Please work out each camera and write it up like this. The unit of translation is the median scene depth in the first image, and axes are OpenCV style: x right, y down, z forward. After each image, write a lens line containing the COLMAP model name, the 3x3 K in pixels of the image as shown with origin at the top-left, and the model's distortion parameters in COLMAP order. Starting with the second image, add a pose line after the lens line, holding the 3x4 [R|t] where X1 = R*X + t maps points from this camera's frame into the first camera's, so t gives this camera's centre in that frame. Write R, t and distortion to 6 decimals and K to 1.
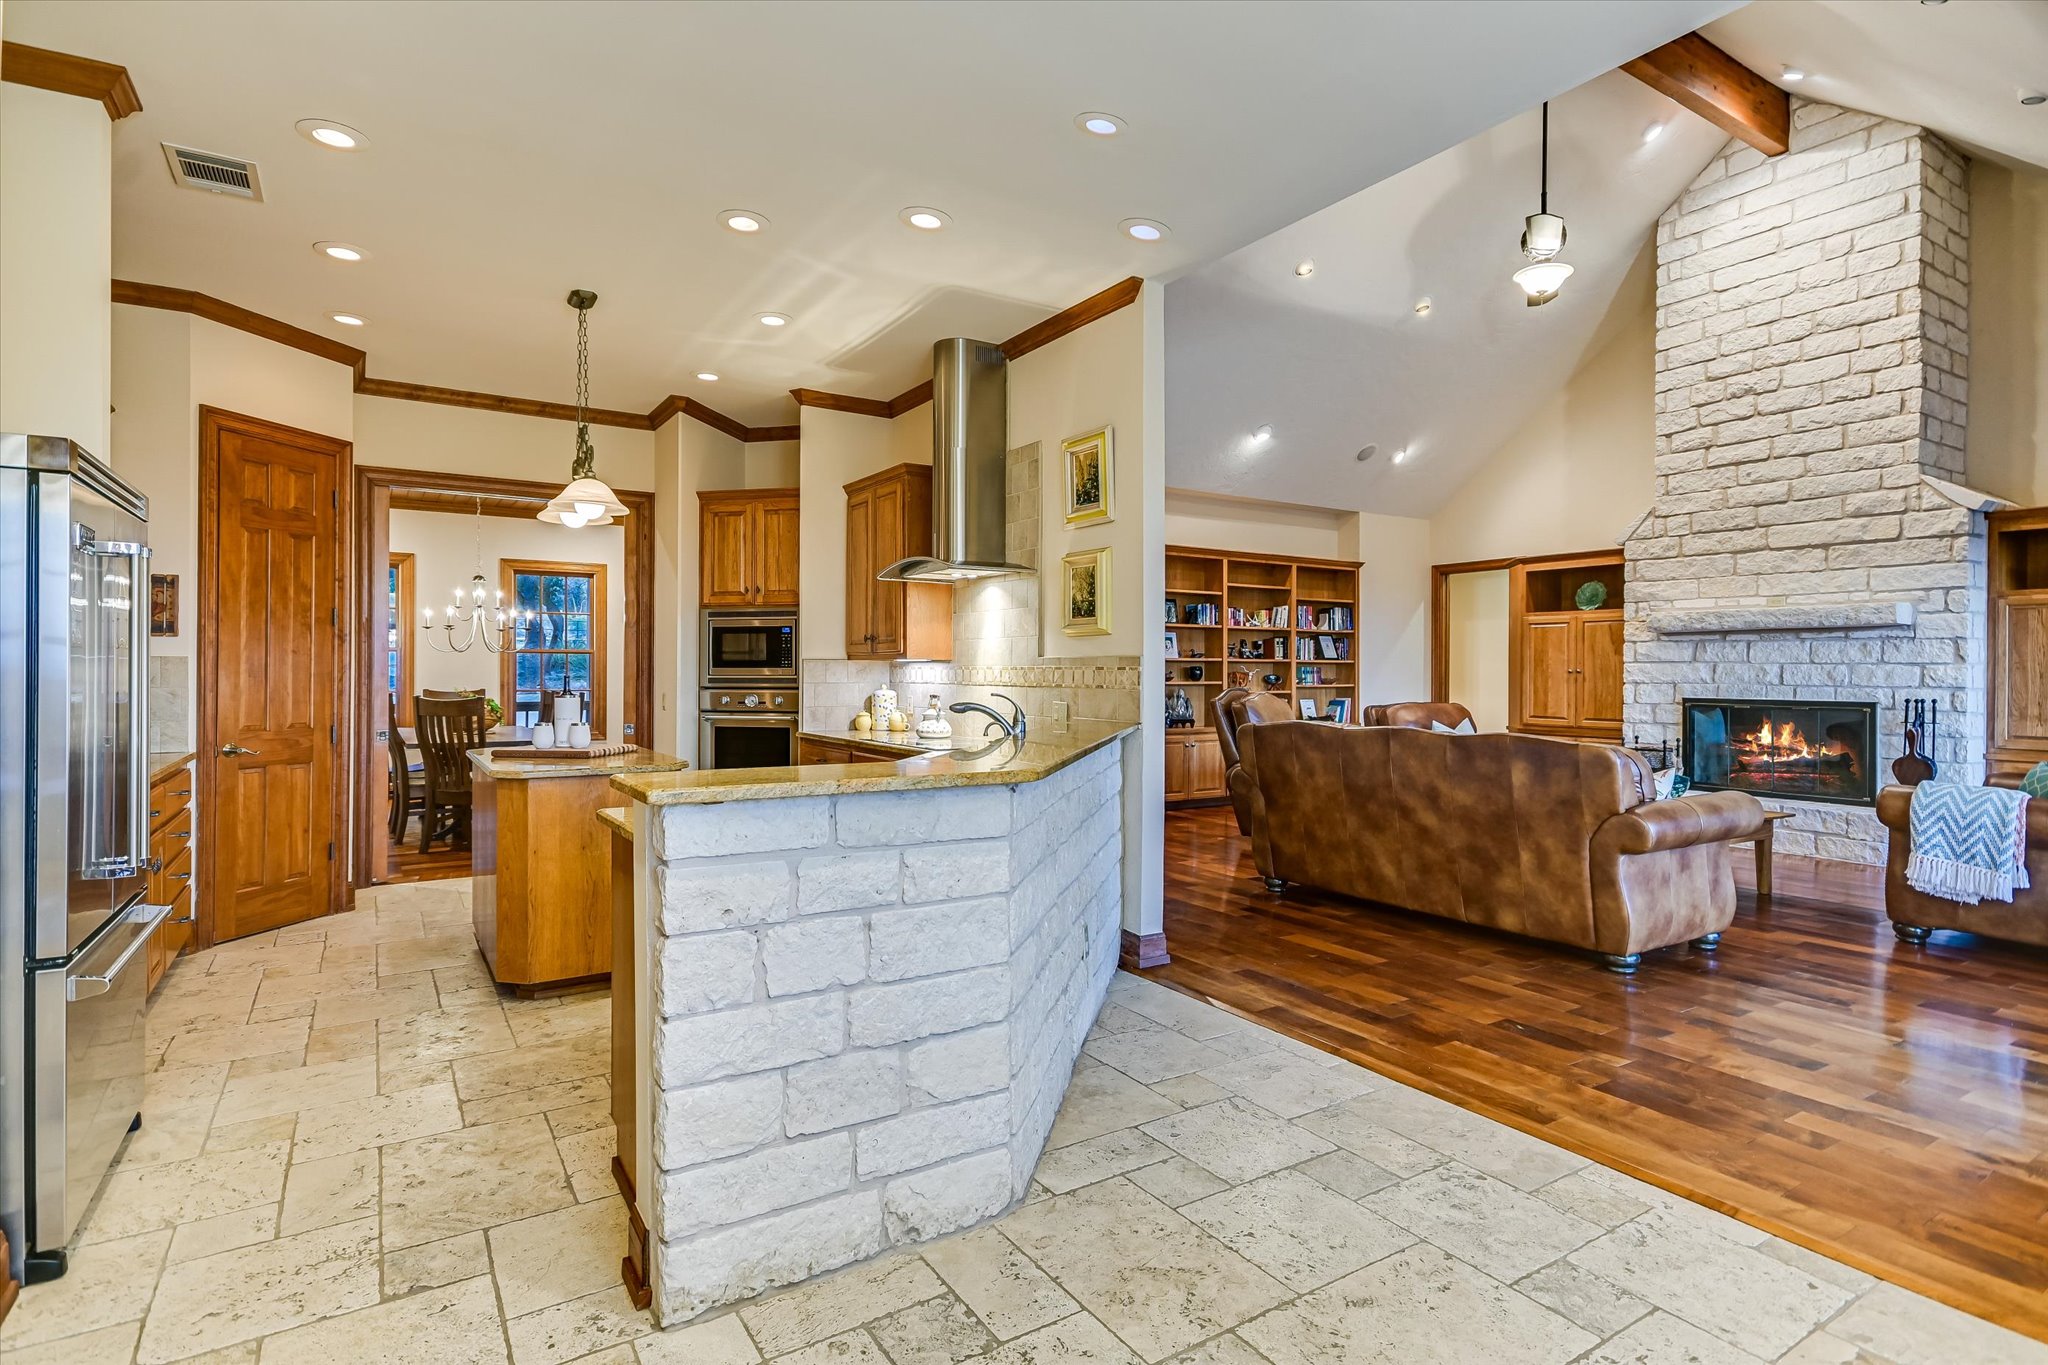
lens RADIAL K [[1017.0, 0, 1006.7], [0, 1017.0, 675.3], [0, 0, 1]] dist [0.027069, -0.011640]
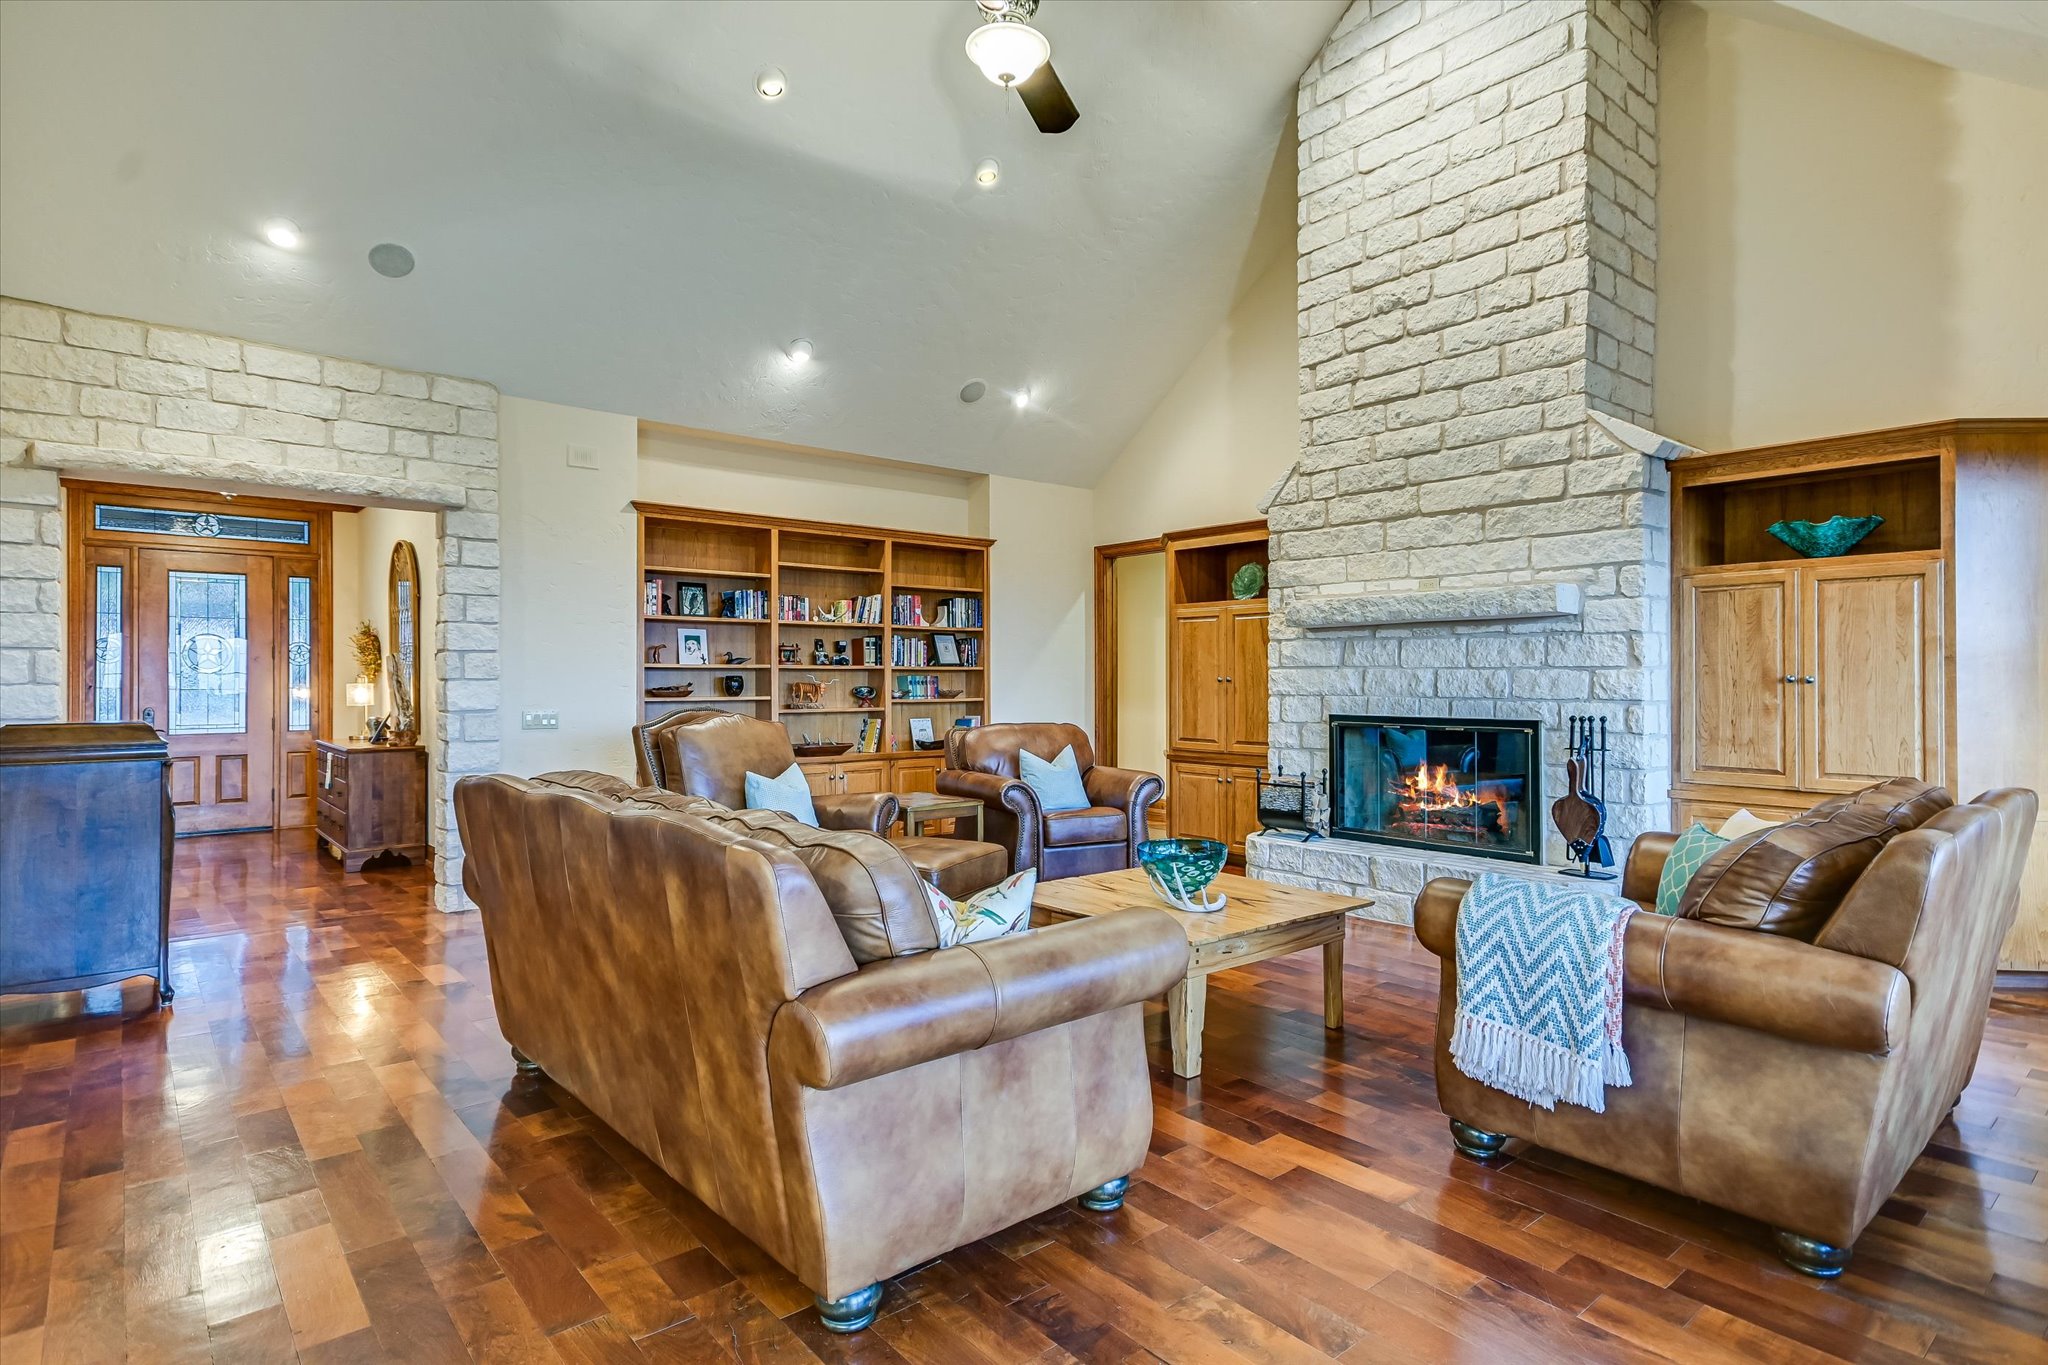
lens RADIAL K [[1017.0, 0, 1035.7], [0, 1017.0, 675.4], [0, 0, 1]] dist [0.027069, -0.011640]
pose [[0.991337, -0.005256, 0.131237, 0.340493], [0.006275, 0.999953, -0.007348, -0.002478], [-0.131192, 0.008108, 0.991324, 0.282453]]
